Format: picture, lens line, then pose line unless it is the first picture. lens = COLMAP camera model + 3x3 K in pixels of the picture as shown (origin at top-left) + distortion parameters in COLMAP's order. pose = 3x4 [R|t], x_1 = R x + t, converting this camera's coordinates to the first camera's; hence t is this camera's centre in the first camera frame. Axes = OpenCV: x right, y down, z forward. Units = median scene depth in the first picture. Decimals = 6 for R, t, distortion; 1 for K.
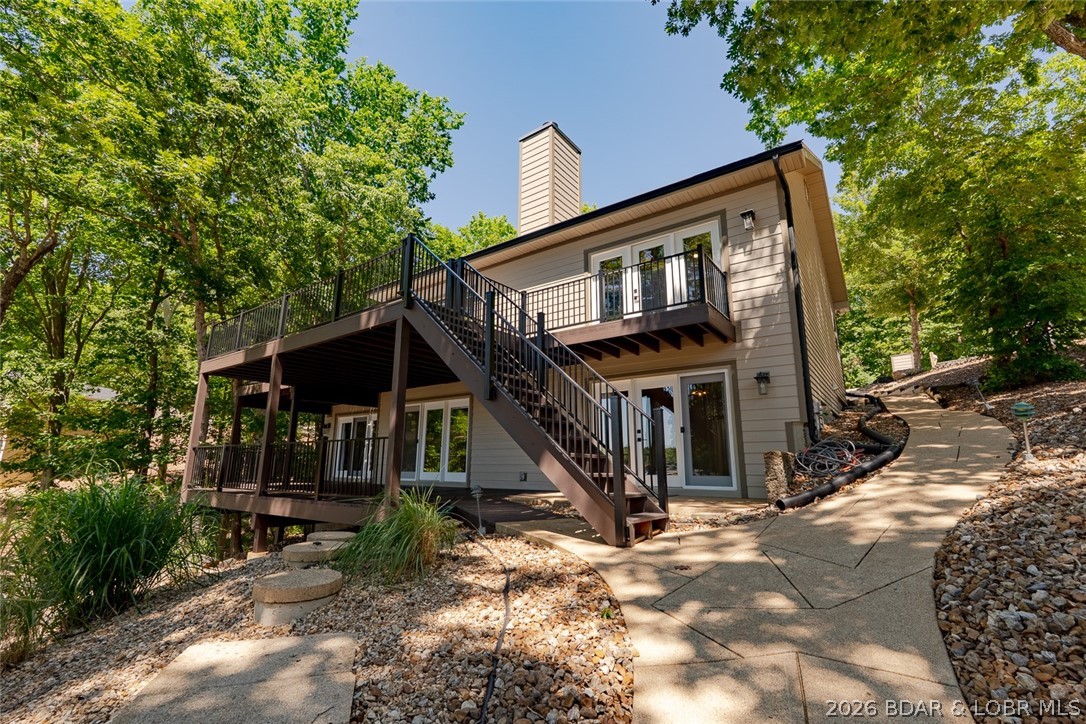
lens RADIAL K [[478.9, 0, 543.0], [0, 478.9, 362.0], [0, 0, 1]] dist [-0.000302, -0.000013]
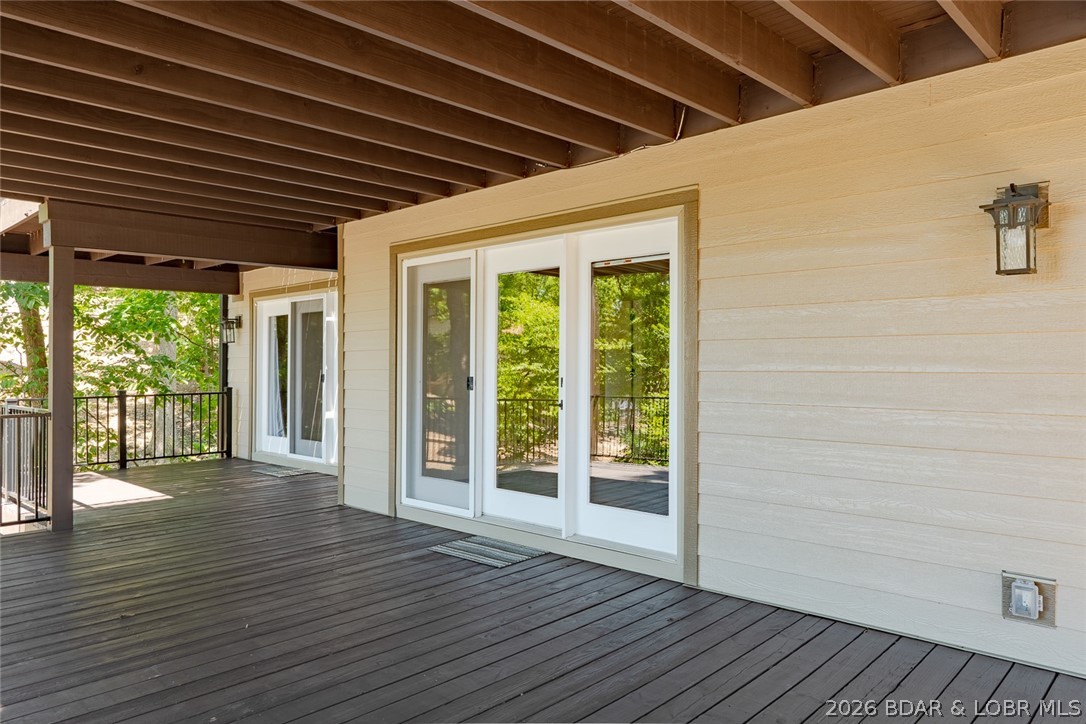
lens RADIAL K [[758.9, 0, 543.0], [0, 758.9, 362.0], [0, 0, 1]] dist [-0.002712, -0.002060]
pose [[0.991307, -0.010163, -0.131172, -0.127243], [0.037324, 0.977773, 0.206319, 0.049388], [0.126160, -0.209421, 0.969653, 0.455677]]
